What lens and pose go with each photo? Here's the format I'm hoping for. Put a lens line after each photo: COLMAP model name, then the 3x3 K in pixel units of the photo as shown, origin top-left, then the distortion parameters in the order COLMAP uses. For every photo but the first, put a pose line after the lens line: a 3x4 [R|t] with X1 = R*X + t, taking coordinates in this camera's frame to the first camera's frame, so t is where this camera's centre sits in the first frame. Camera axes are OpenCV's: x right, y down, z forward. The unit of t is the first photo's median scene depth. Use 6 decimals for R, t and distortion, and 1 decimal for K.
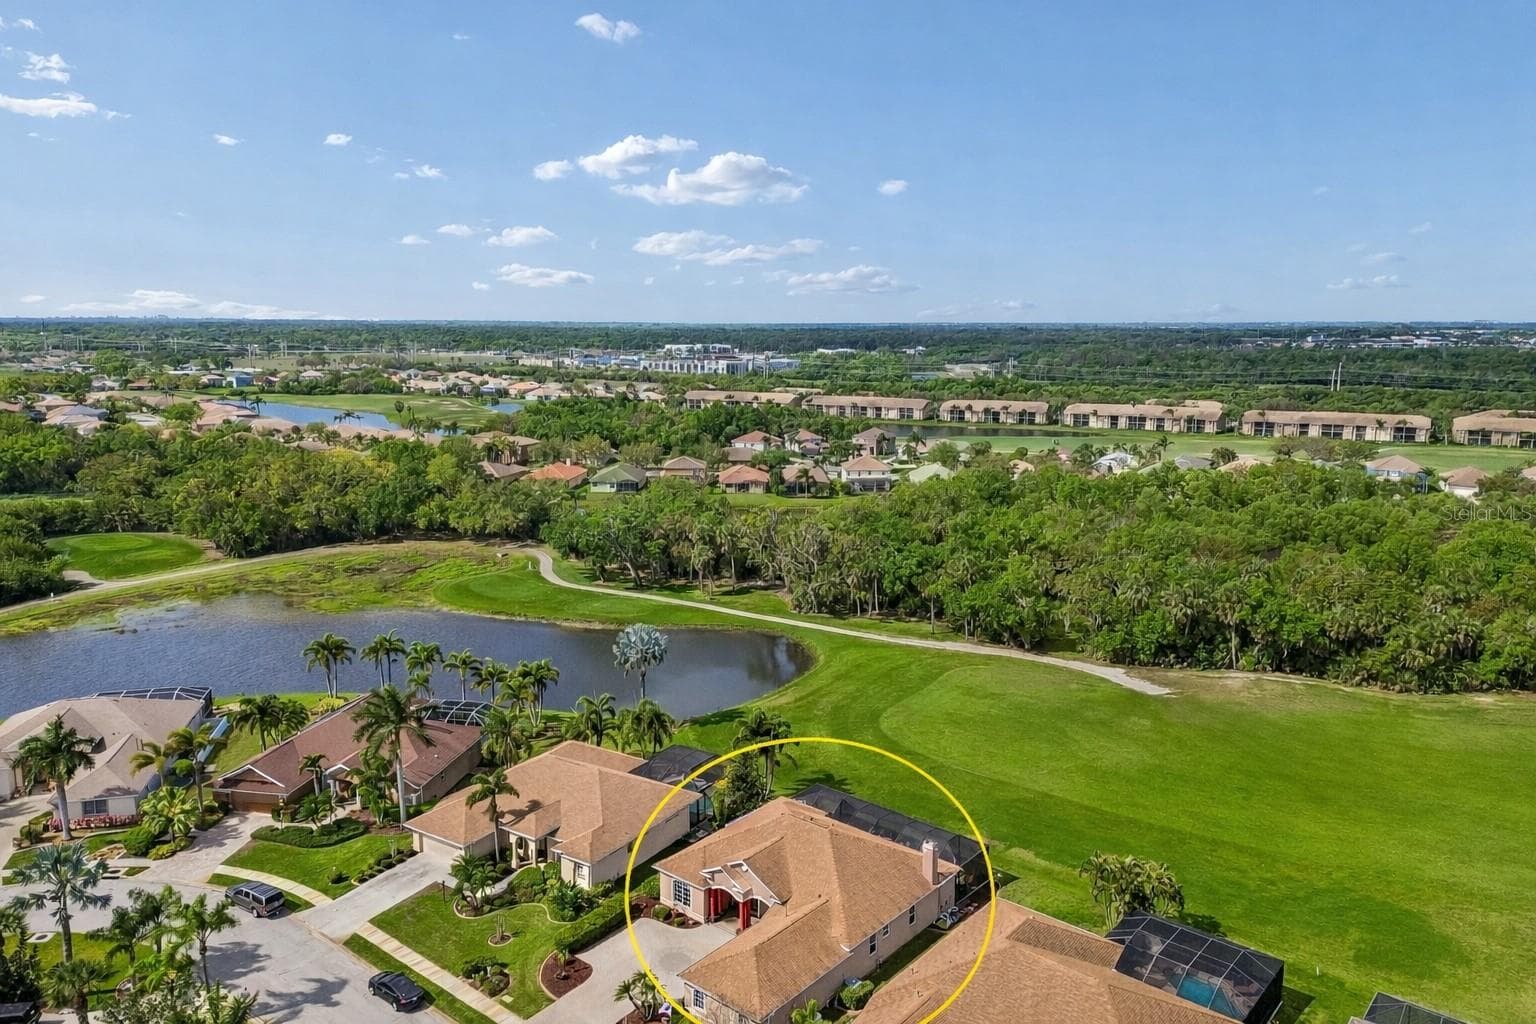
lens RADIAL K [[1080.0, 0, 766.5], [0, 1080.0, 486.7], [0, 0, 1]] dist [0.069684, -0.067368]
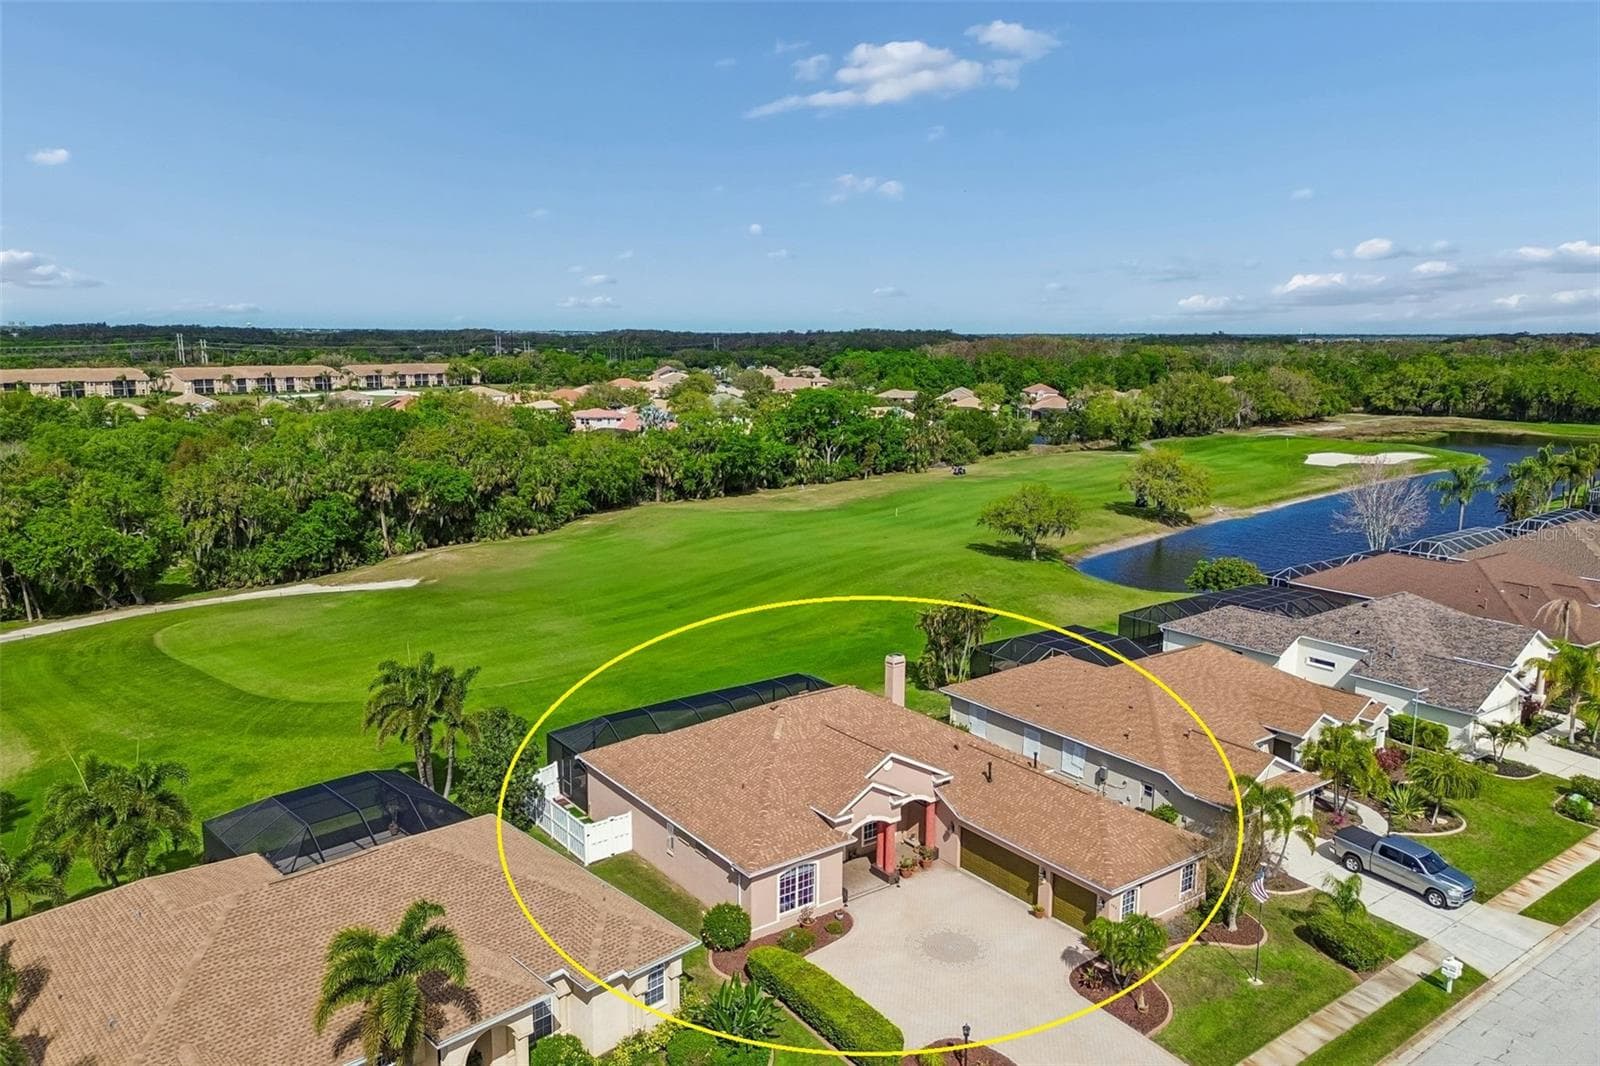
lens RADIAL K [[1125.0, 0, 798.4], [0, 1125.0, 506.7], [0, 0, 1]] dist [0.069684, -0.067368]
pose [[0.220370, -0.144485, 0.964656, -0.355257], [0.134222, 0.984052, 0.116728, 0.072516], [-0.966137, 0.103755, 0.236249, 0.507422]]
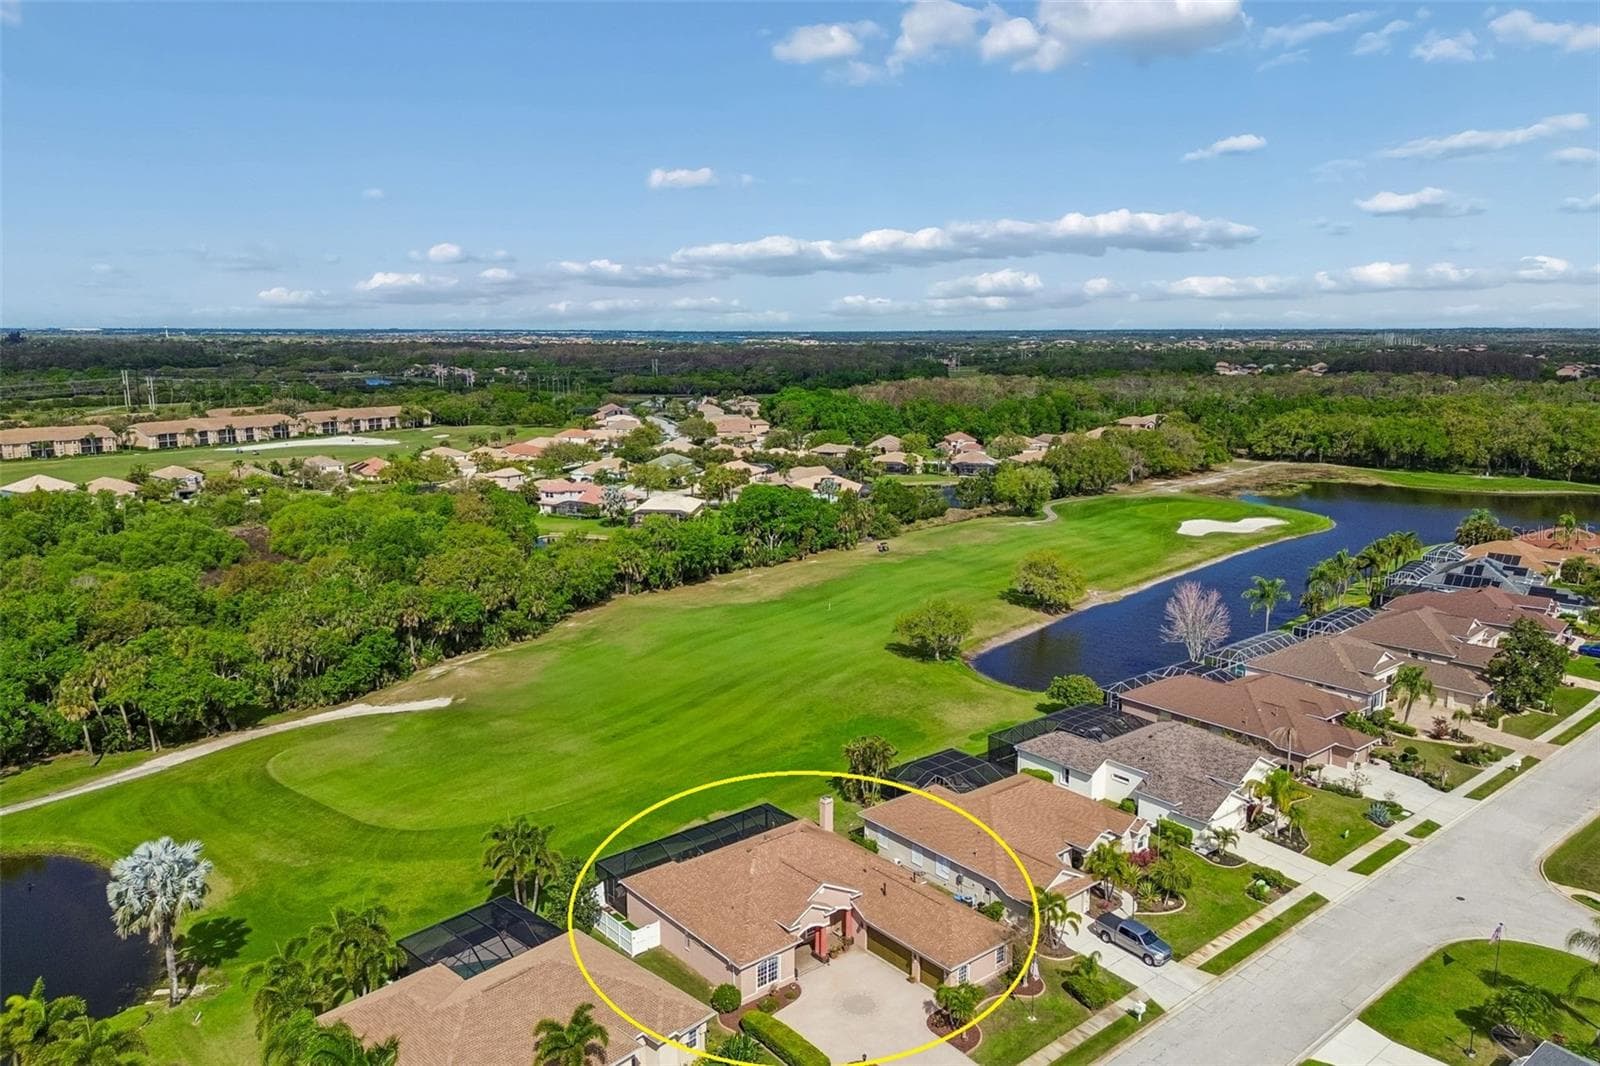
lens RADIAL K [[1125.0, 0, 798.4], [0, 1125.0, 506.7], [0, 0, 1]] dist [0.069684, -0.067368]
pose [[0.163616, -0.149862, 0.975075, -0.558293], [0.141297, 0.981764, 0.127180, -0.072144], [-0.976353, 0.116967, 0.181807, 0.455059]]
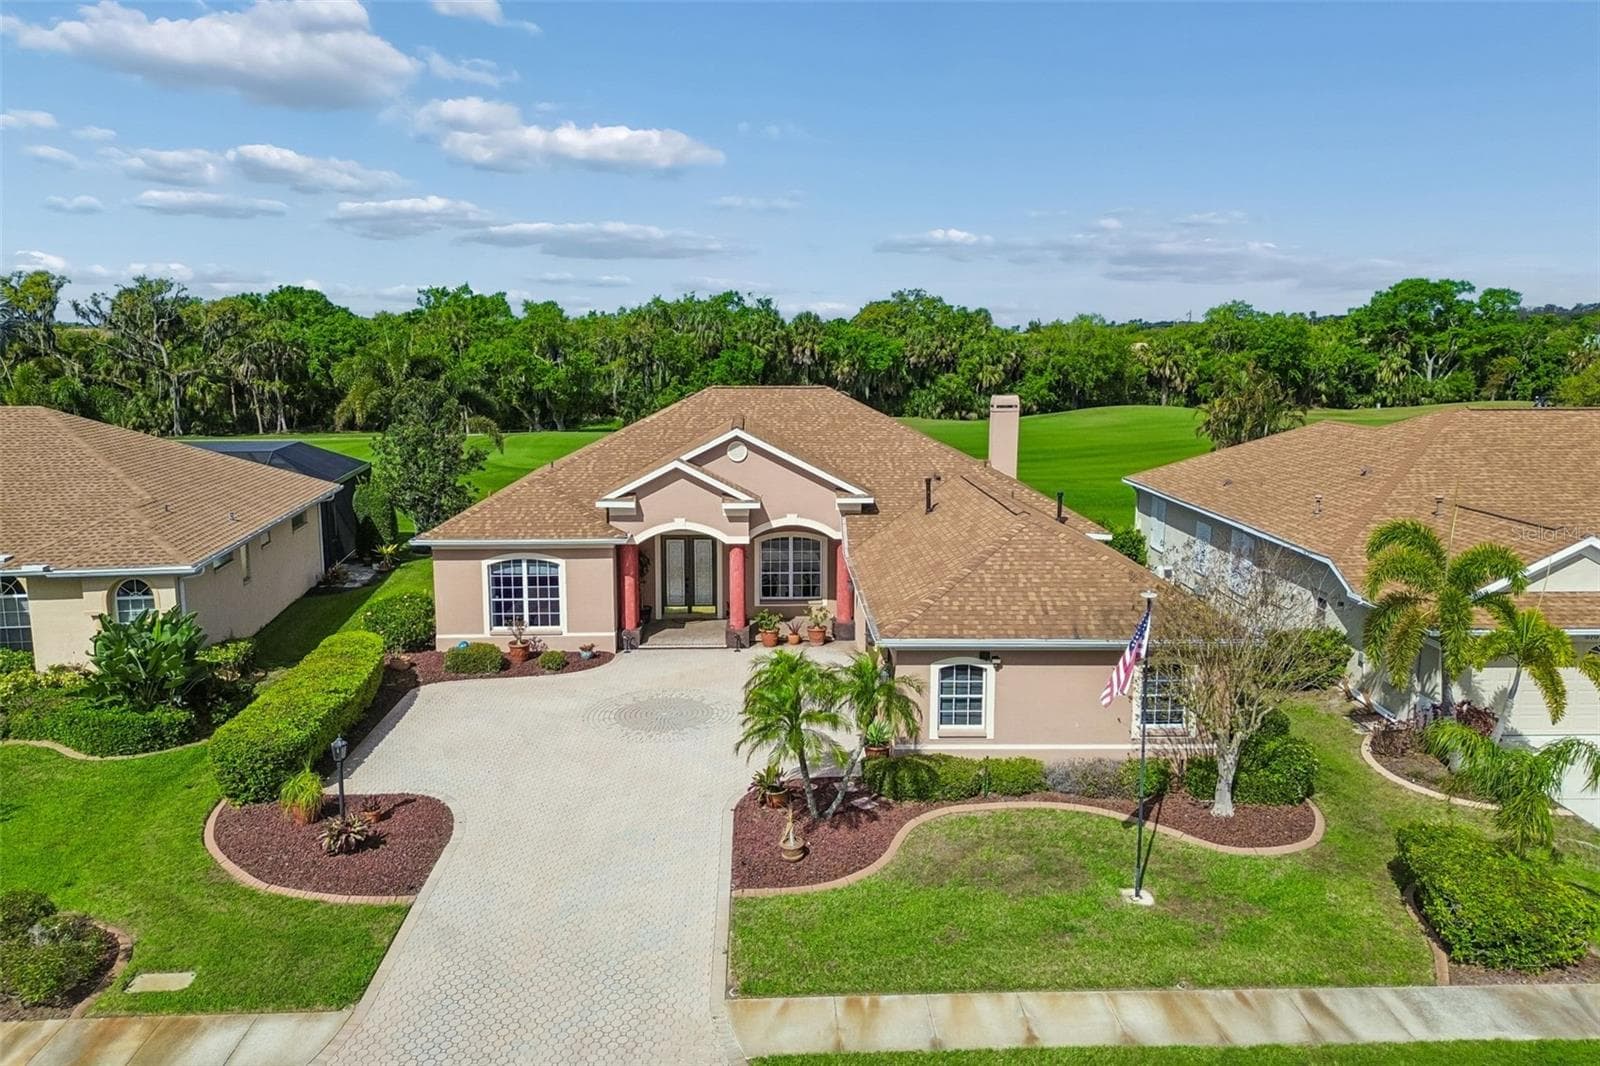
lens RADIAL K [[1125.0, 0, 798.4], [0, 1125.0, 506.7], [0, 0, 1]] dist [0.069684, -0.067368]
pose [[0.738304, -0.098793, 0.667194, -0.150653], [0.097241, 0.994471, 0.039648, 0.203256], [-0.667421, 0.035607, 0.743828, 0.402378]]
